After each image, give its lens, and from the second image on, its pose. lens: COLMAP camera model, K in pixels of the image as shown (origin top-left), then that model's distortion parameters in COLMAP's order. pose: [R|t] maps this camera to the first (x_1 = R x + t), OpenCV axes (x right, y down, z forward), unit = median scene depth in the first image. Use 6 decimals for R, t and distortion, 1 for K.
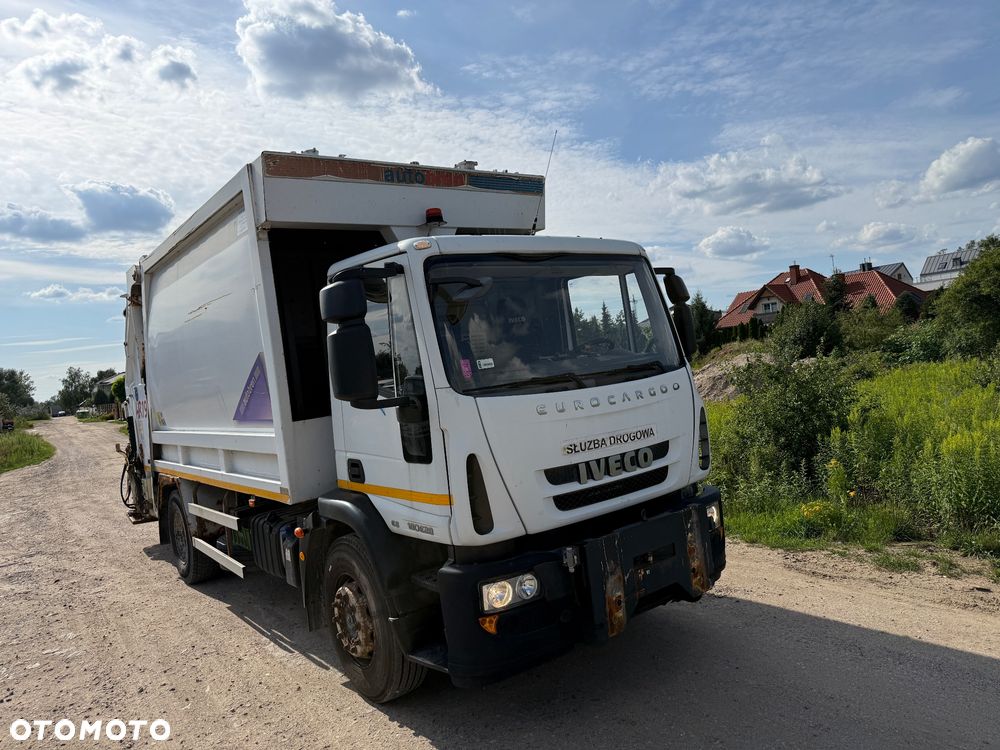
lens RADIAL K [[715.2, 0, 492.2], [0, 715.2, 402.5], [0, 0, 1]] dist [0.055611, -0.048471]
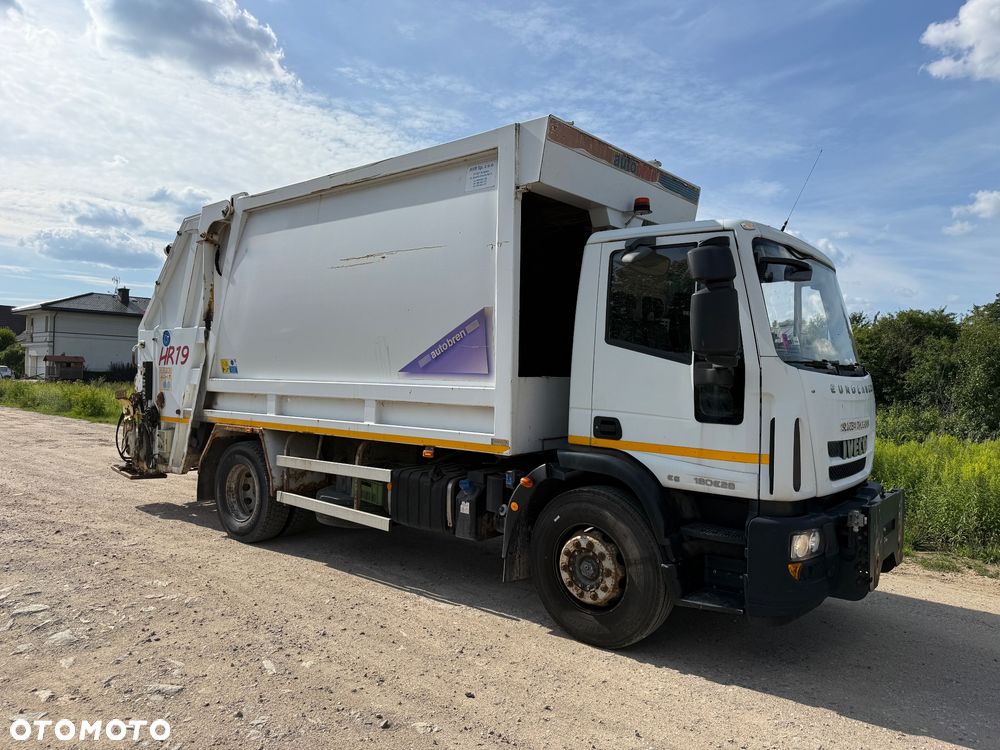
lens RADIAL K [[725.9, 0, 484.6], [0, 725.9, 388.7], [0, 0, 1]] dist [0.049290, -0.045452]
pose [[0.969453, 0.125717, 0.210607, -0.647213], [-0.116313, 0.991604, -0.056507, 0.127262], [-0.215943, 0.030284, 0.975936, -0.018240]]
